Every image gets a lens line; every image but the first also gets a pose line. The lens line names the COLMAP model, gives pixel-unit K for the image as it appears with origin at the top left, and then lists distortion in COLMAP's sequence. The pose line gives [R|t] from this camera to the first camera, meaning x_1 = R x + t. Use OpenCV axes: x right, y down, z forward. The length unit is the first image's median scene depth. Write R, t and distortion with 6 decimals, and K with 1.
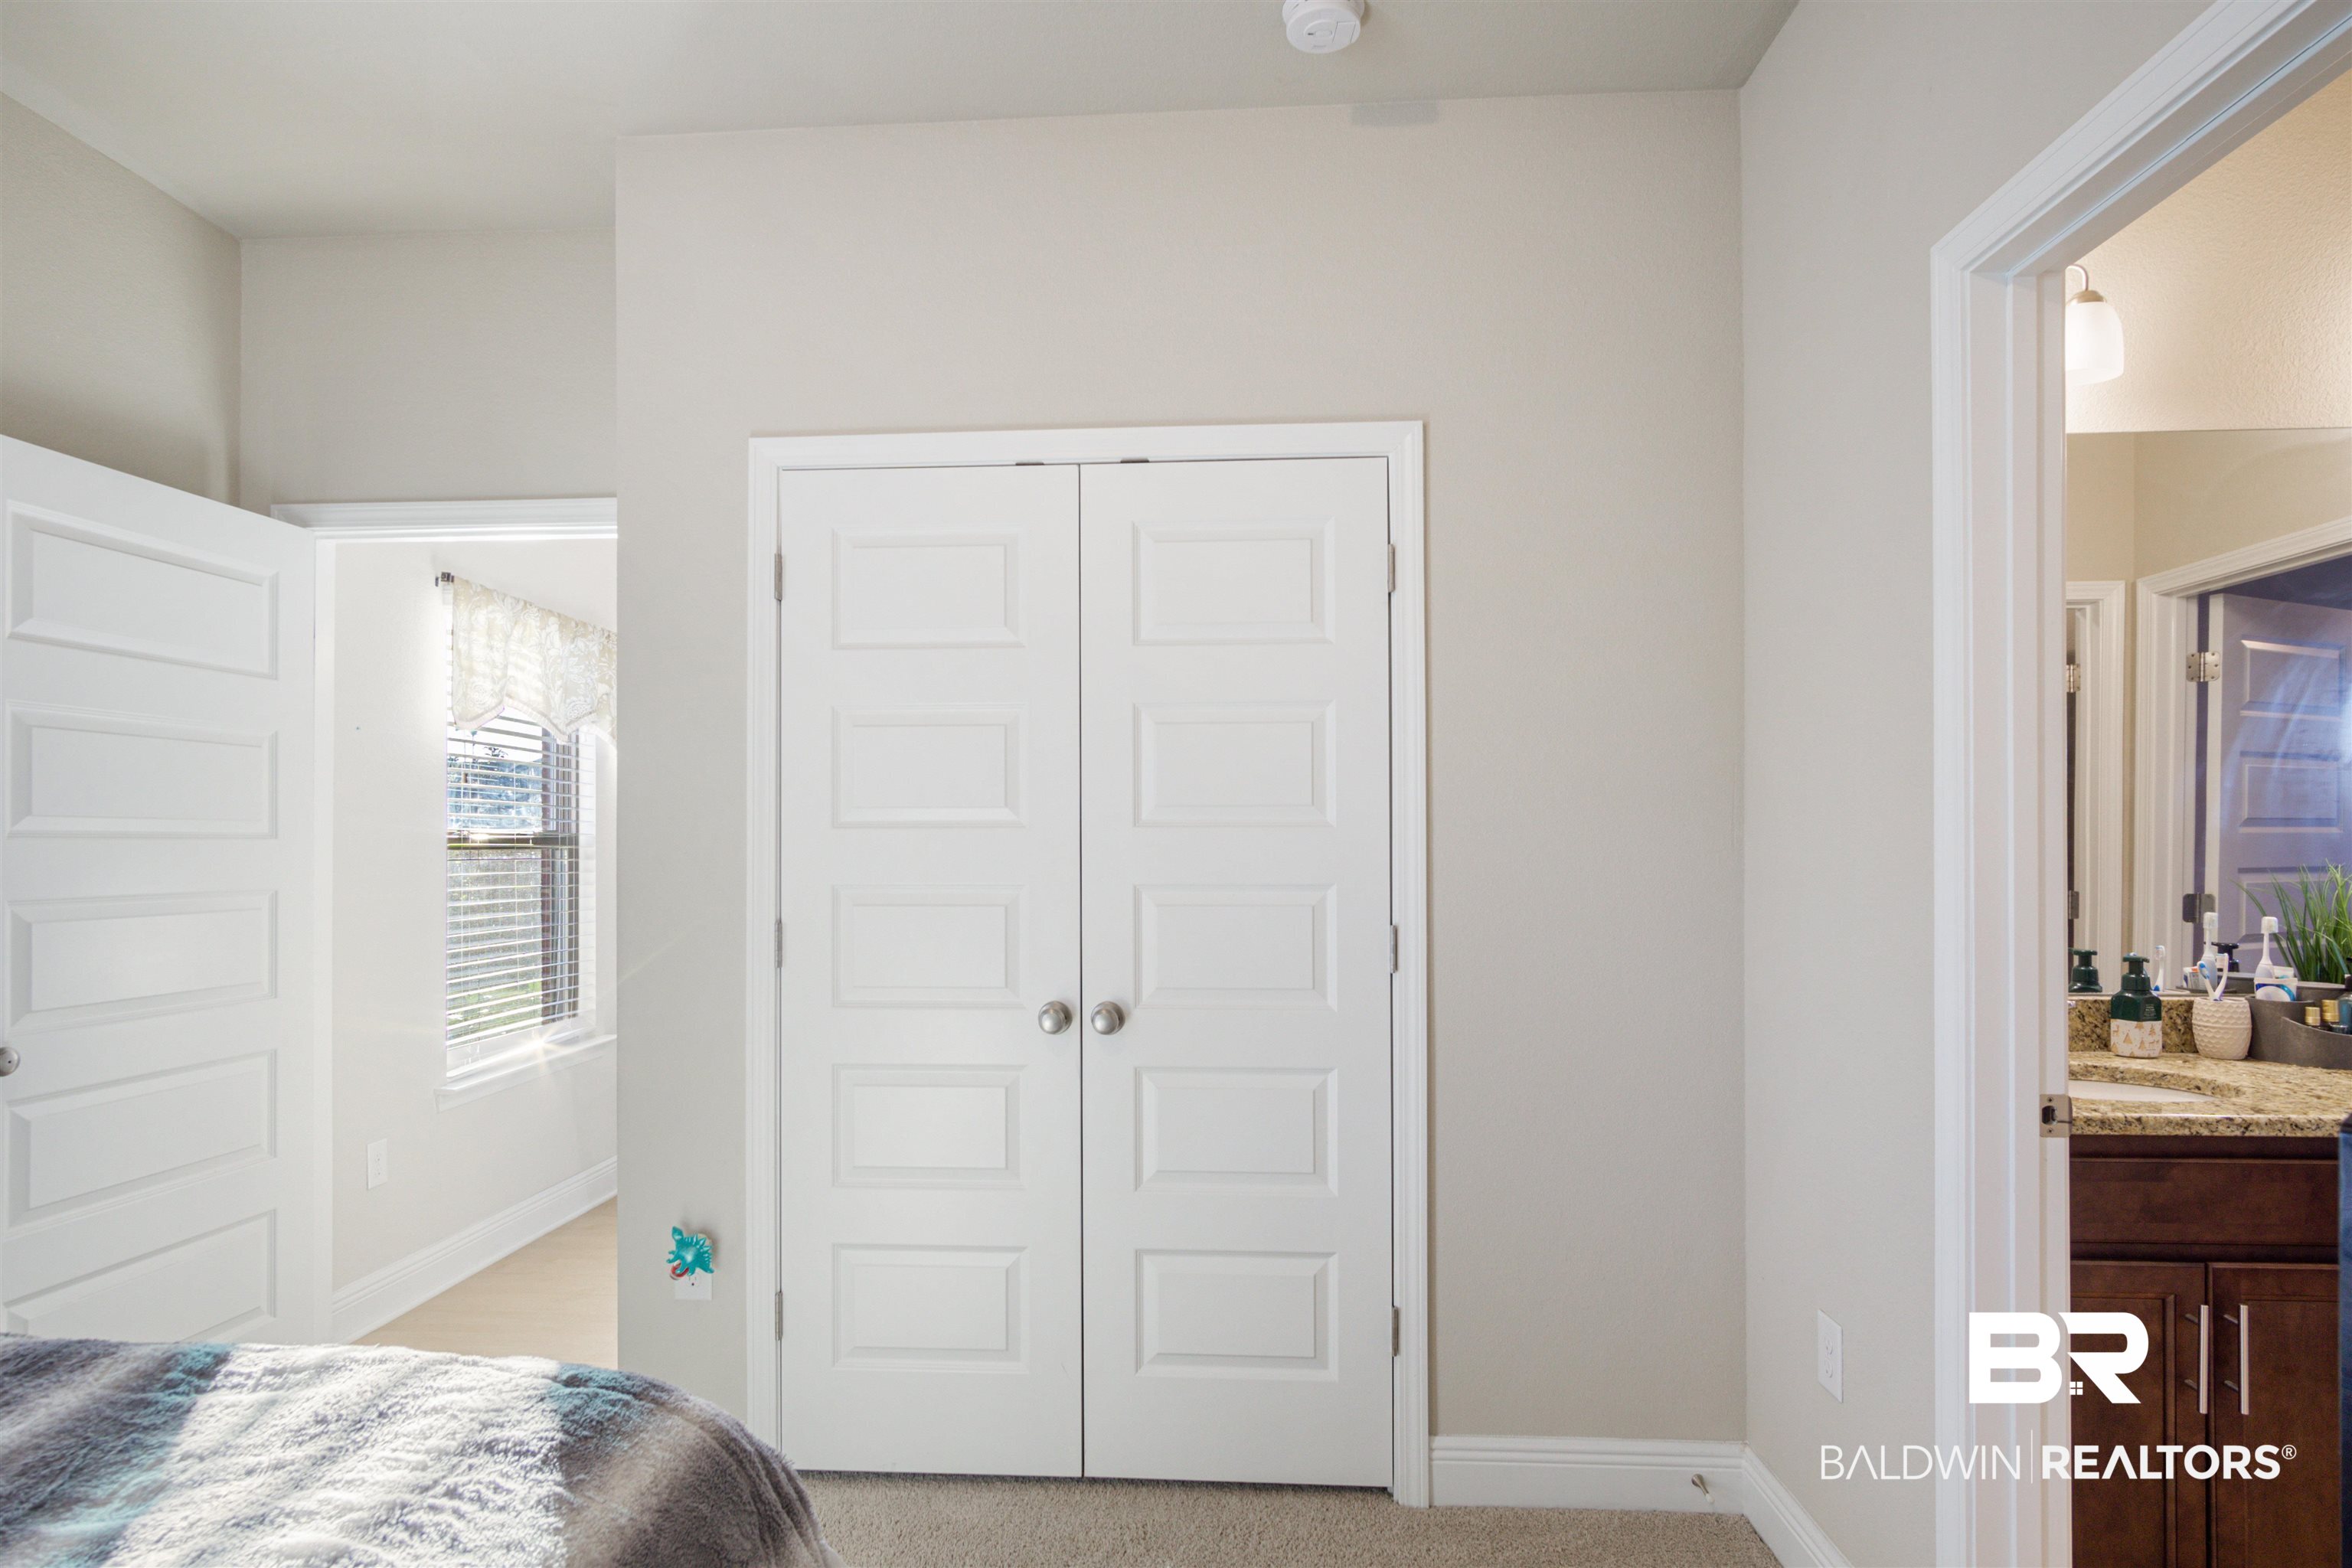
lens RADIAL K [[1261.7, 0, 1171.9], [0, 1261.7, 832.0], [0, 0, 1]] dist [-0.011689, 0.007547]
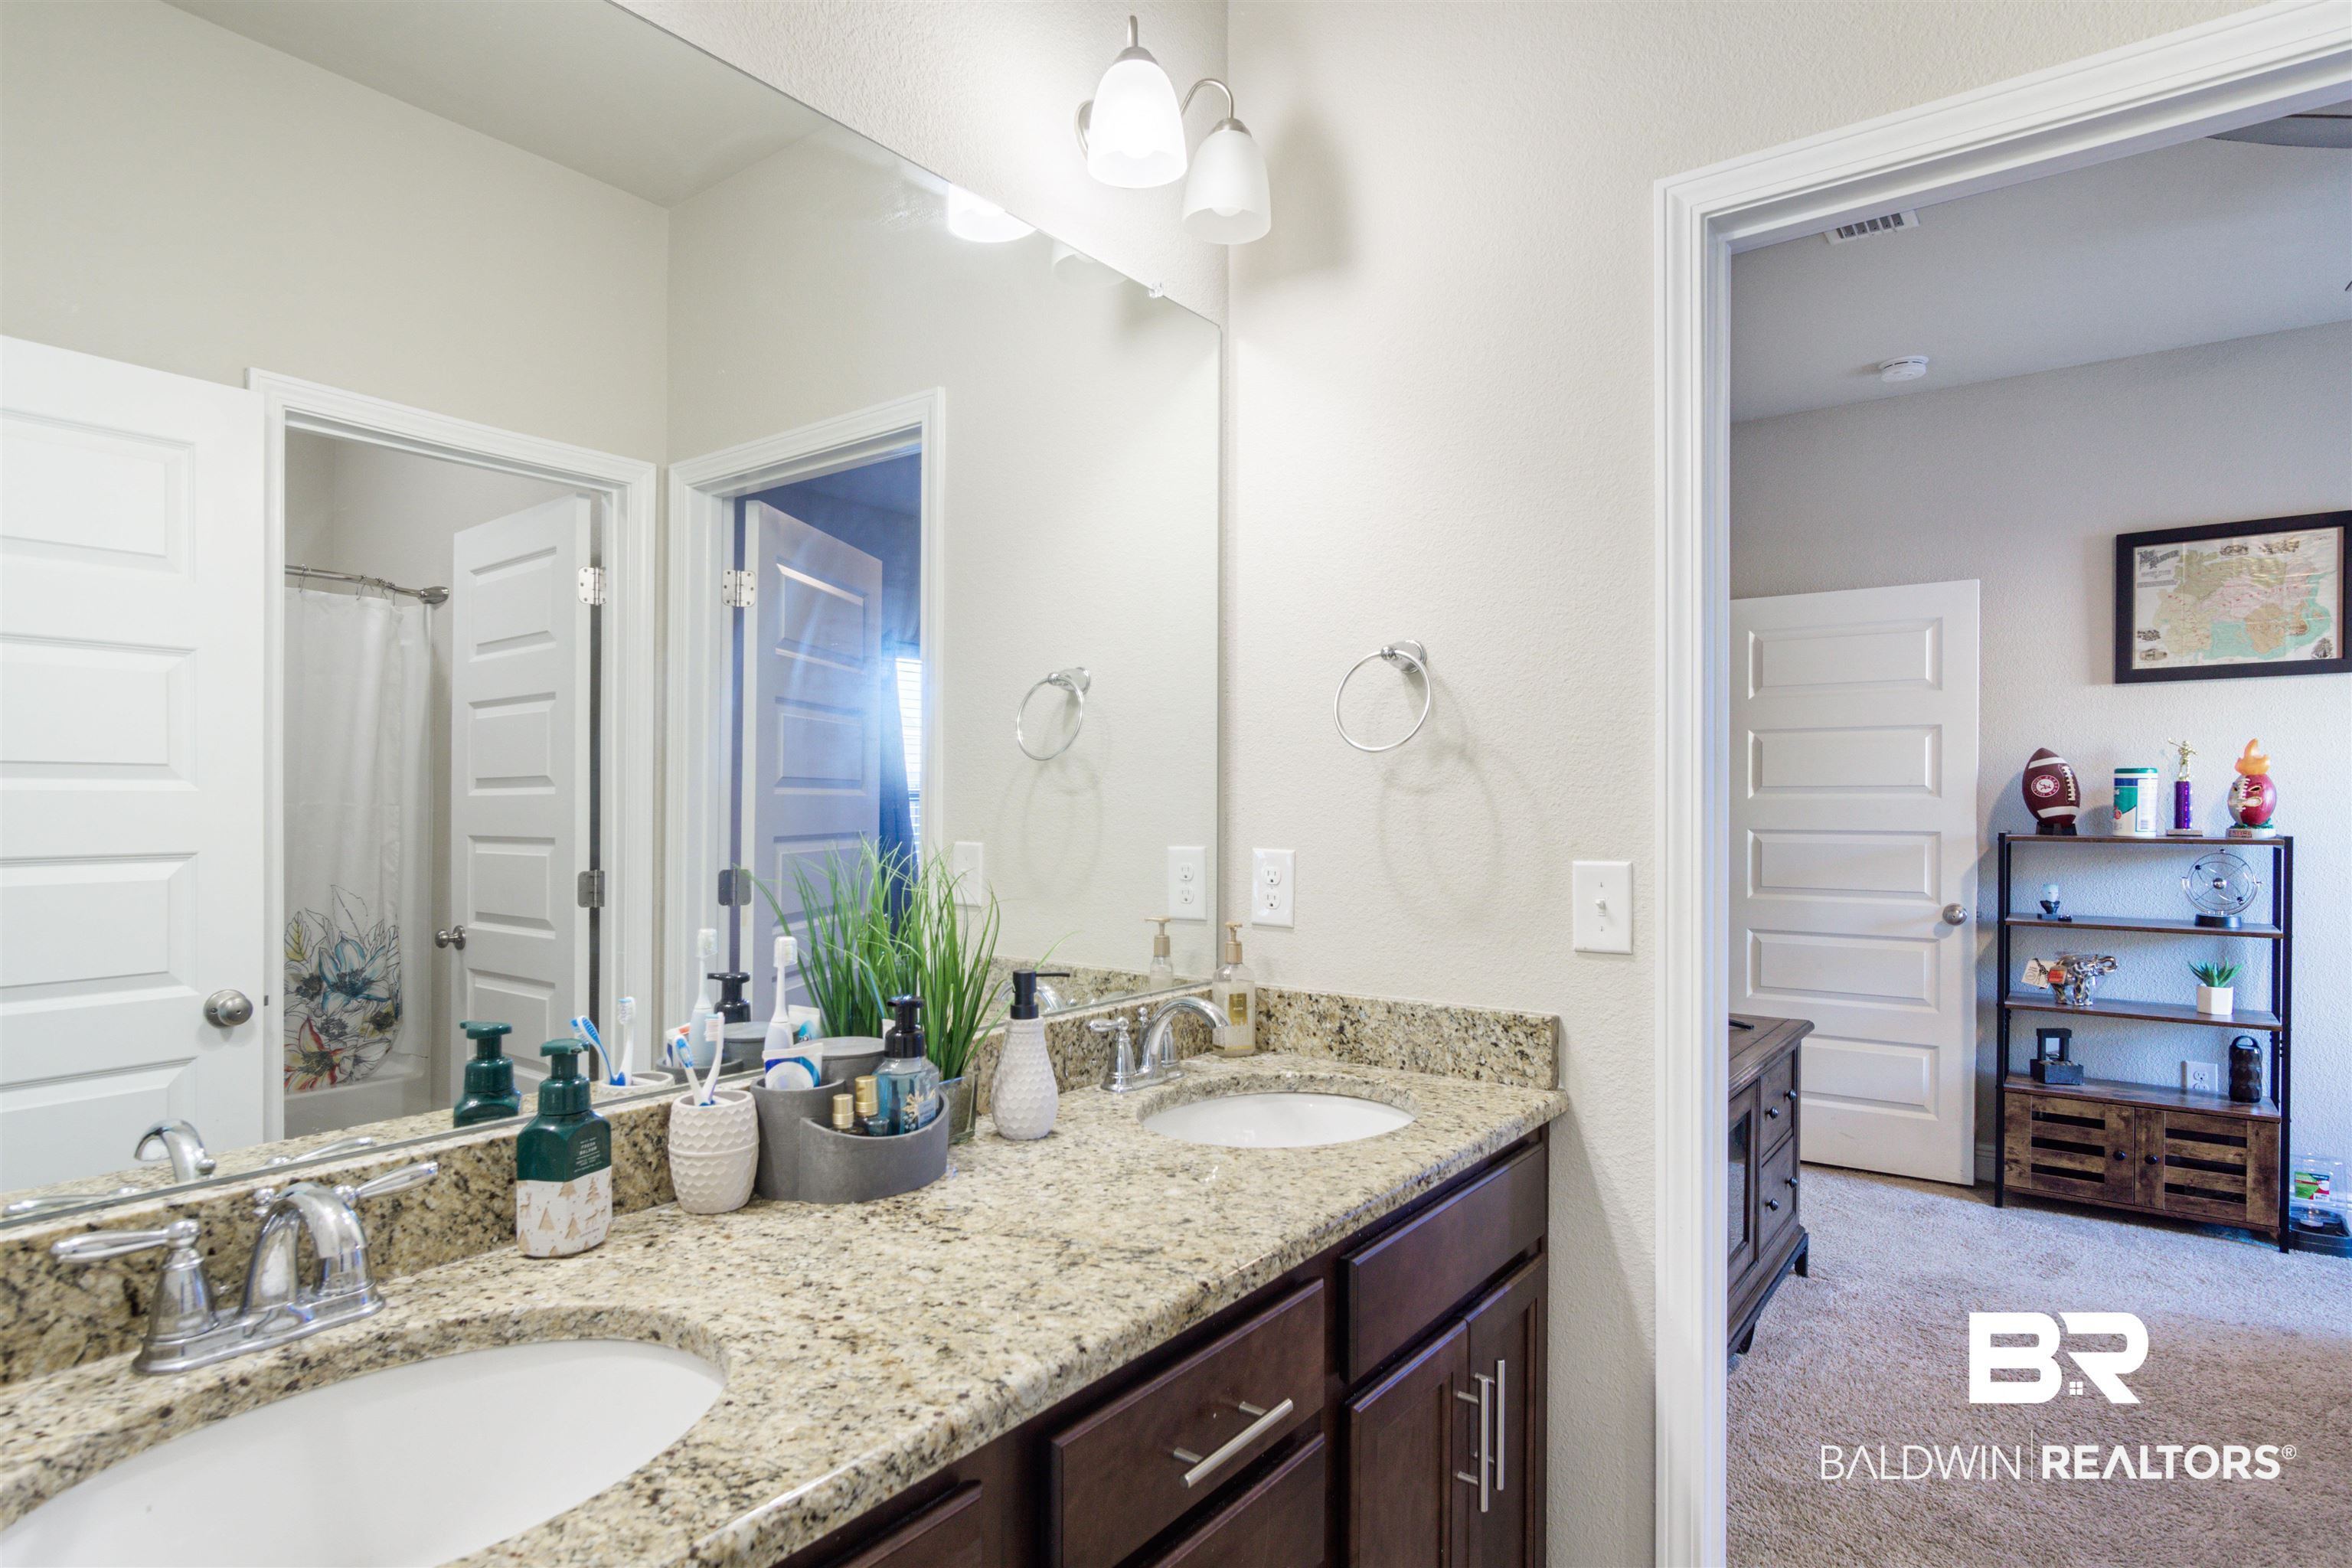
lens RADIAL K [[1261.7, 0, 1166.5], [0, 1261.7, 794.0], [0, 0, 1]] dist [-0.011689, 0.007547]
pose [[0.546536, 0.010549, 0.837369, 0.478690], [-0.008145, 0.999940, -0.007281, 0.004985], [-0.837396, -0.002841, 0.546589, 0.532238]]
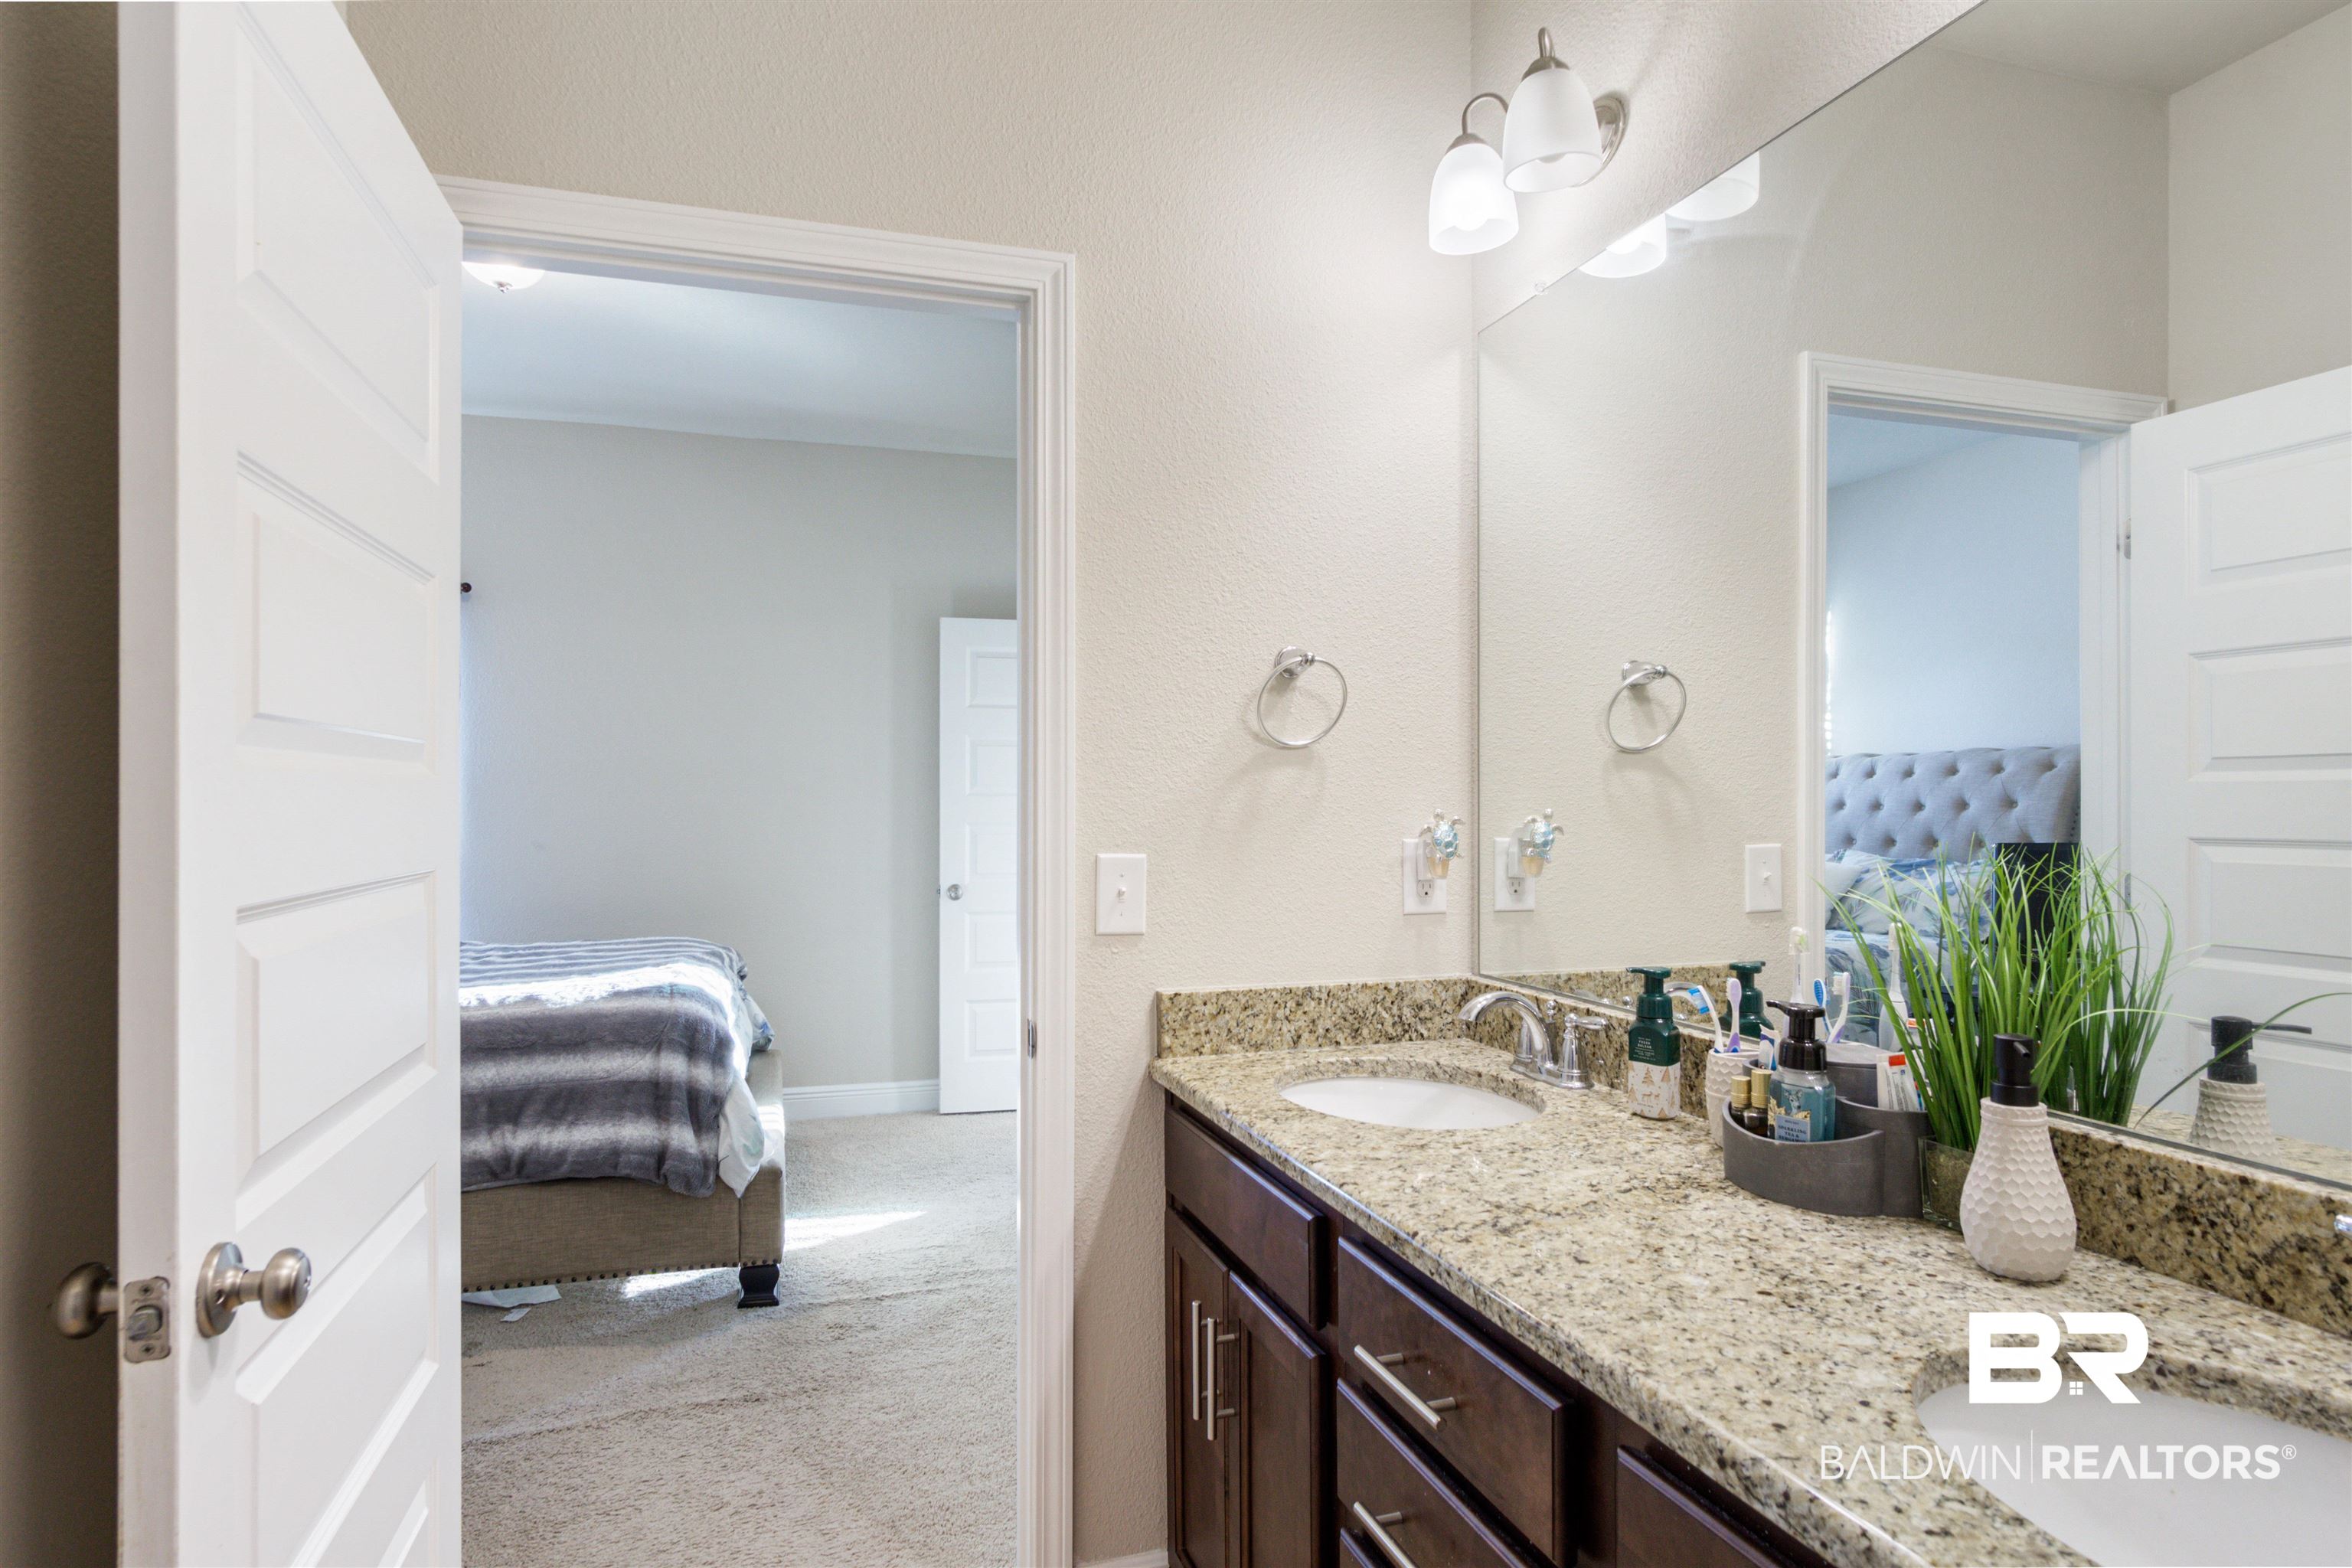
lens RADIAL K [[1261.7, 0, 1168.3], [0, 1261.7, 788.0], [0, 0, 1]] dist [-0.011689, 0.007547]
pose [[0.364472, -0.003603, -0.931207, 1.301407], [0.004396, 0.999988, -0.002149, 0.000742], [0.931204, -0.003310, 0.364484, 0.494312]]
